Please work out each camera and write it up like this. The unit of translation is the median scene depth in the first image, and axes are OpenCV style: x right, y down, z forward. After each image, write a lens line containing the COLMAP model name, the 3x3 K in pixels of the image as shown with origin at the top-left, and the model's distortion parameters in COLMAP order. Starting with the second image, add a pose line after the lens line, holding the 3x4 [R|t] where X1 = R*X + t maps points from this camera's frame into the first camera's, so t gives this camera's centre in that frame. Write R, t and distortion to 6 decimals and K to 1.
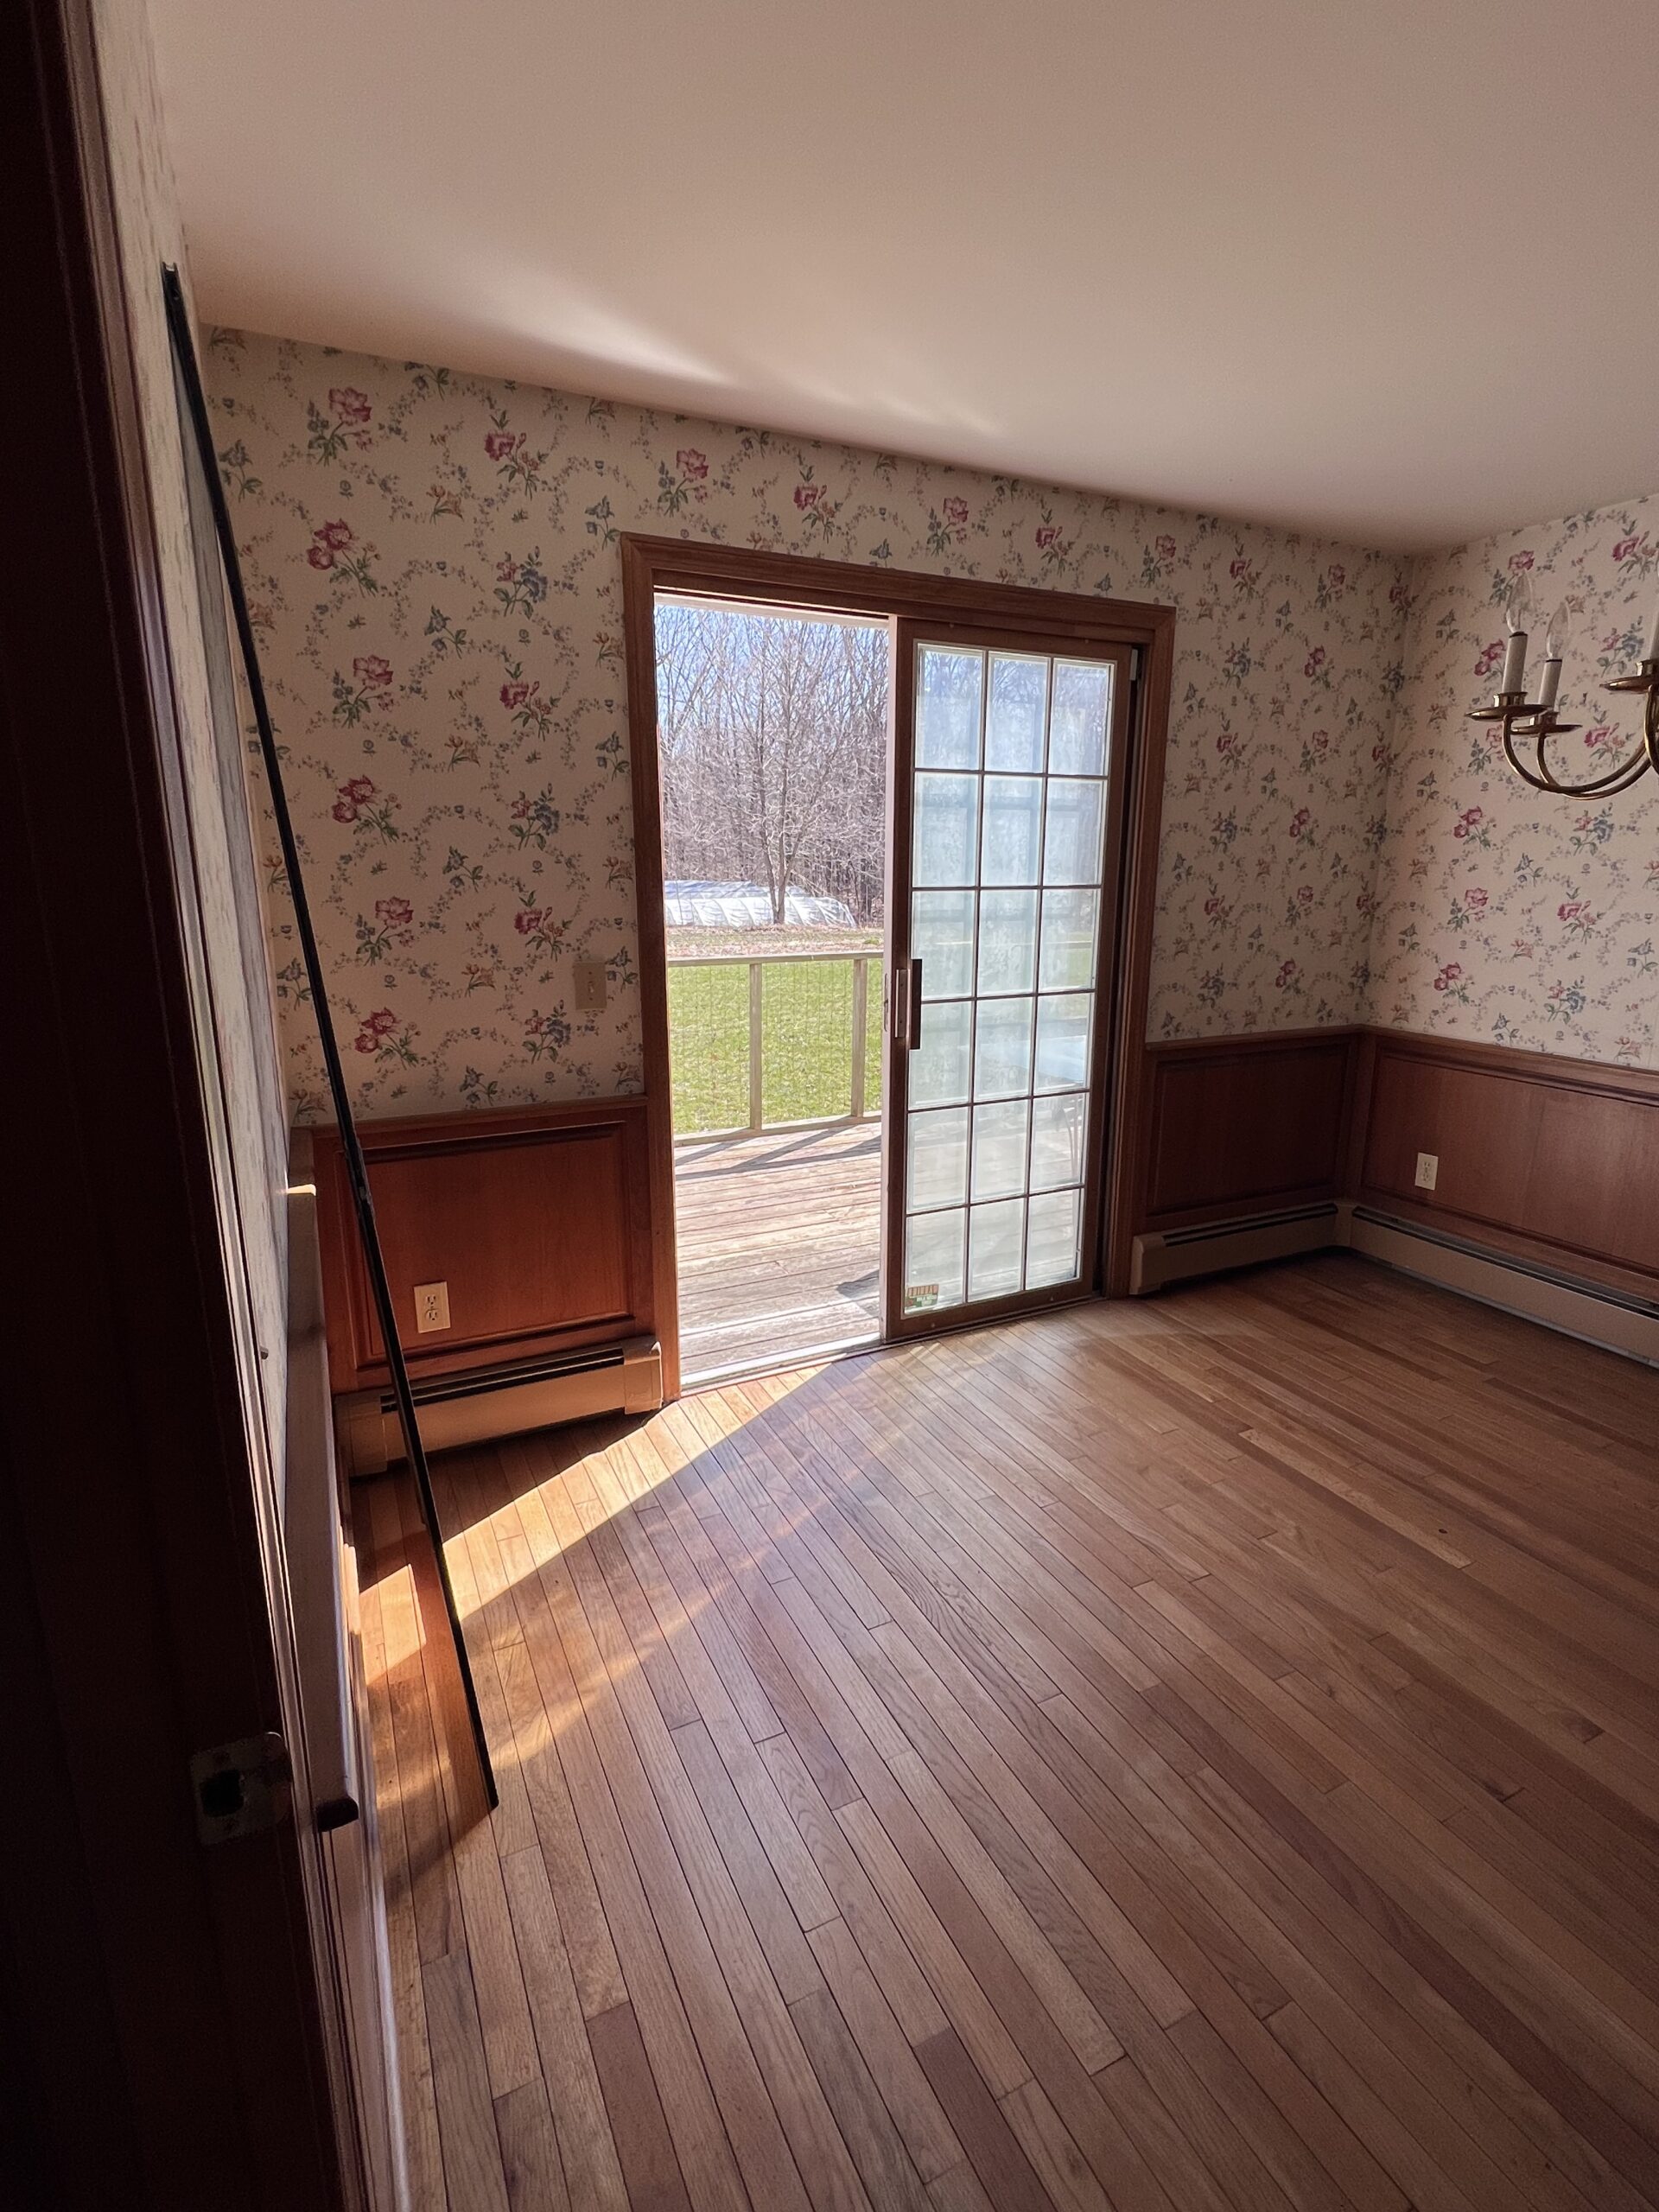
lens RADIAL K [[1065.3, 0, 838.7], [0, 1065.3, 1084.3], [0, 0, 1]] dist [0.004729, 0.000074]
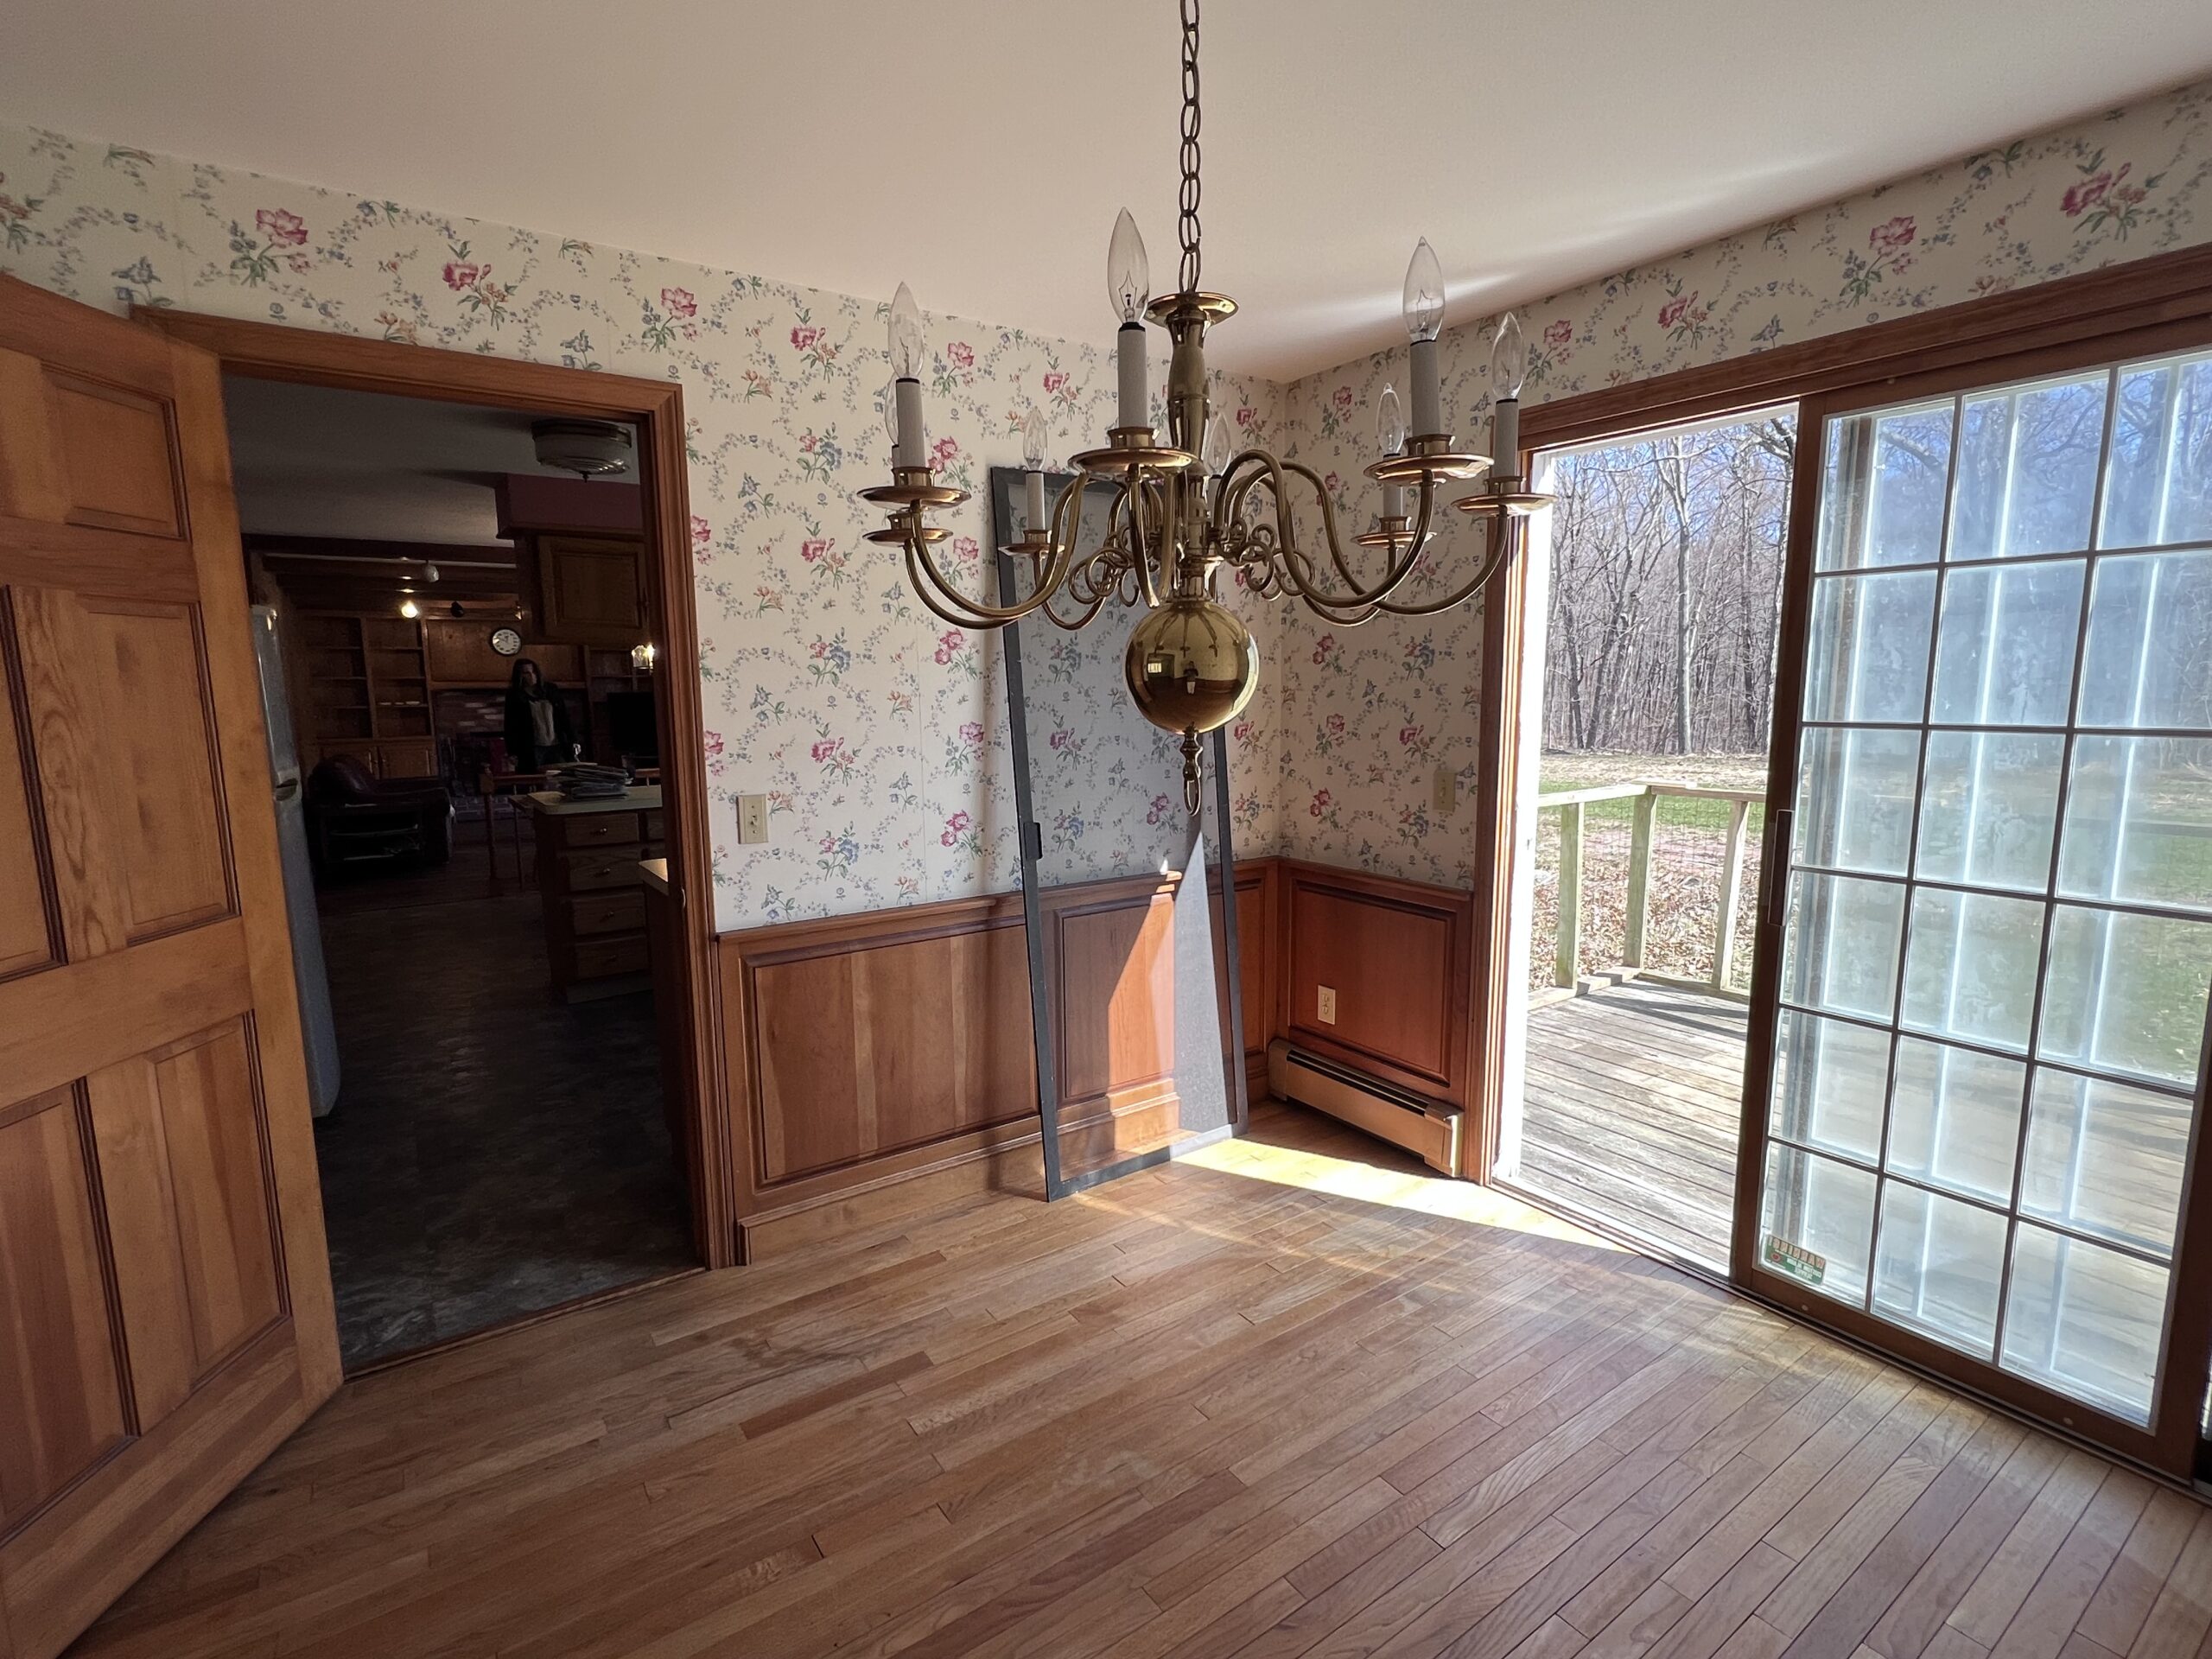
lens RADIAL K [[1057.8, 0, 1098.5], [0, 1057.8, 831.2], [0, 0, 1]] dist [-0.000868, -0.000620]
pose [[0.136703, 0.131541, -0.981840, 0.884713], [-0.203684, 0.973699, 0.102092, -0.090261], [0.969446, 0.186029, 0.159900, 0.435120]]
